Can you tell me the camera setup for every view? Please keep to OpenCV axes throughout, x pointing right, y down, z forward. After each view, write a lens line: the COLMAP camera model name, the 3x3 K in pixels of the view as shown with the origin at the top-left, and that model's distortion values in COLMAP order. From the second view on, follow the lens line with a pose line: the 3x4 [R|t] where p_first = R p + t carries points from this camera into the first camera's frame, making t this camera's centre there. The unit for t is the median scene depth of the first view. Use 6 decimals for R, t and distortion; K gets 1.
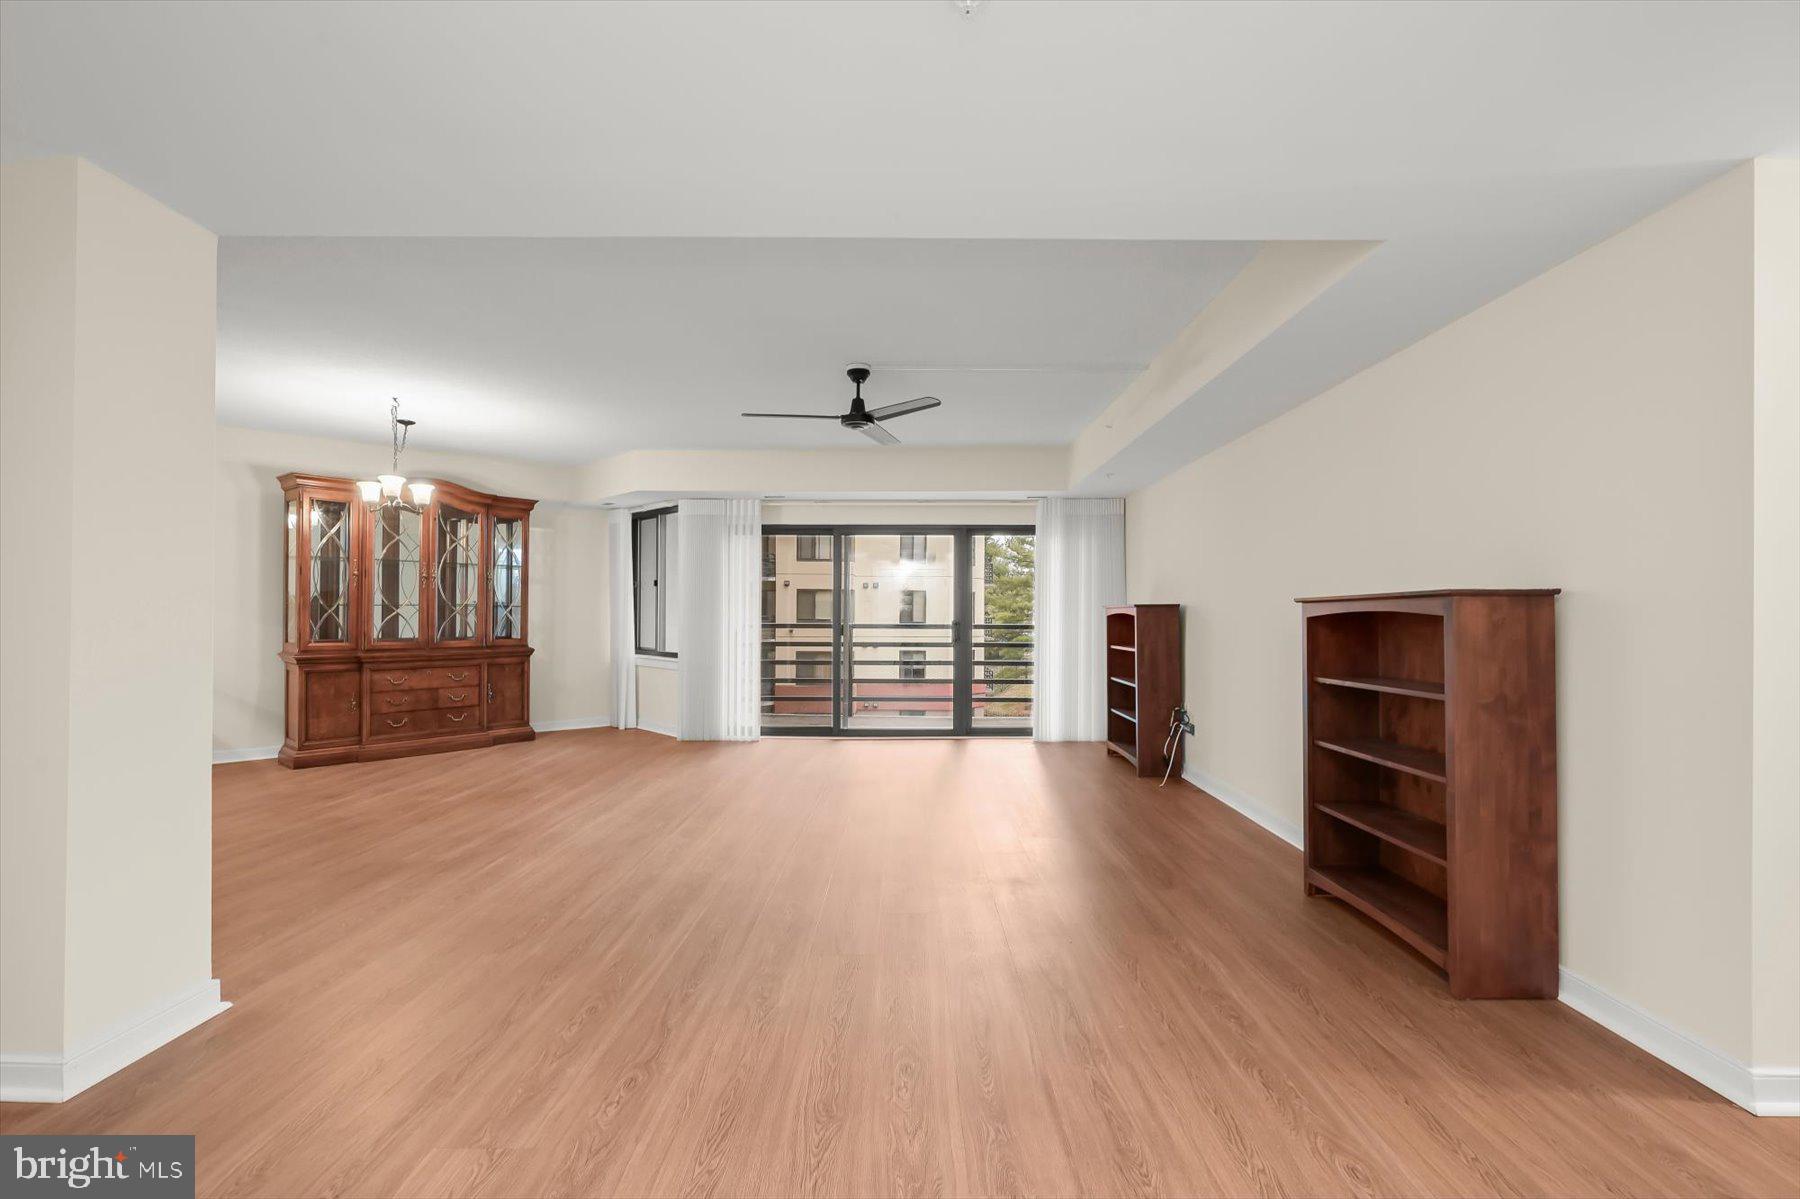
lens RADIAL K [[806.4, 0, 909.7], [0, 806.4, 601.1], [0, 0, 1]] dist [0.002939, -0.000264]
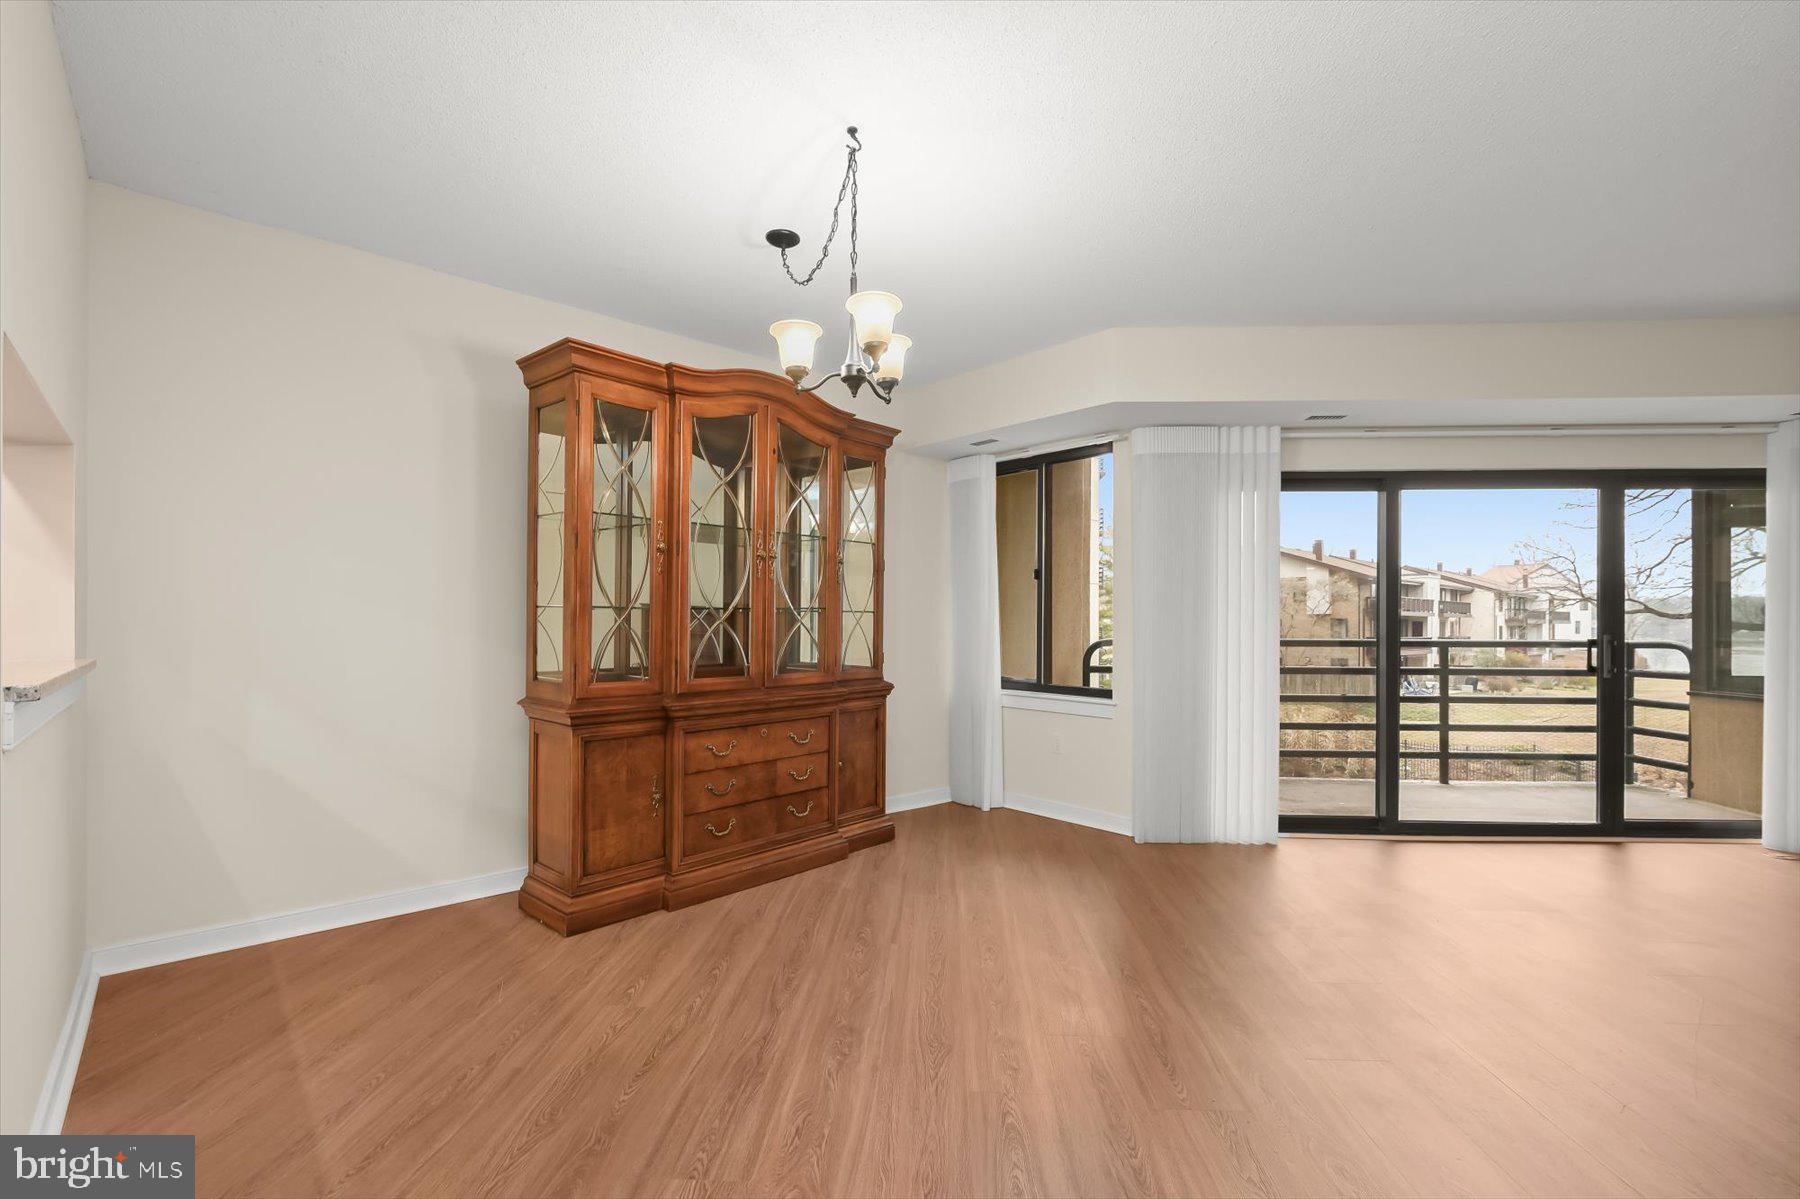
lens RADIAL K [[806.4, 0, 896.1], [0, 806.4, 614.0], [0, 0, 1]] dist [0.002939, -0.000264]
pose [[0.999130, -0.001541, -0.041684, -0.476869], [0.001715, 0.999990, 0.004143, 0.006152], [0.041678, -0.004211, 0.999122, 0.452066]]
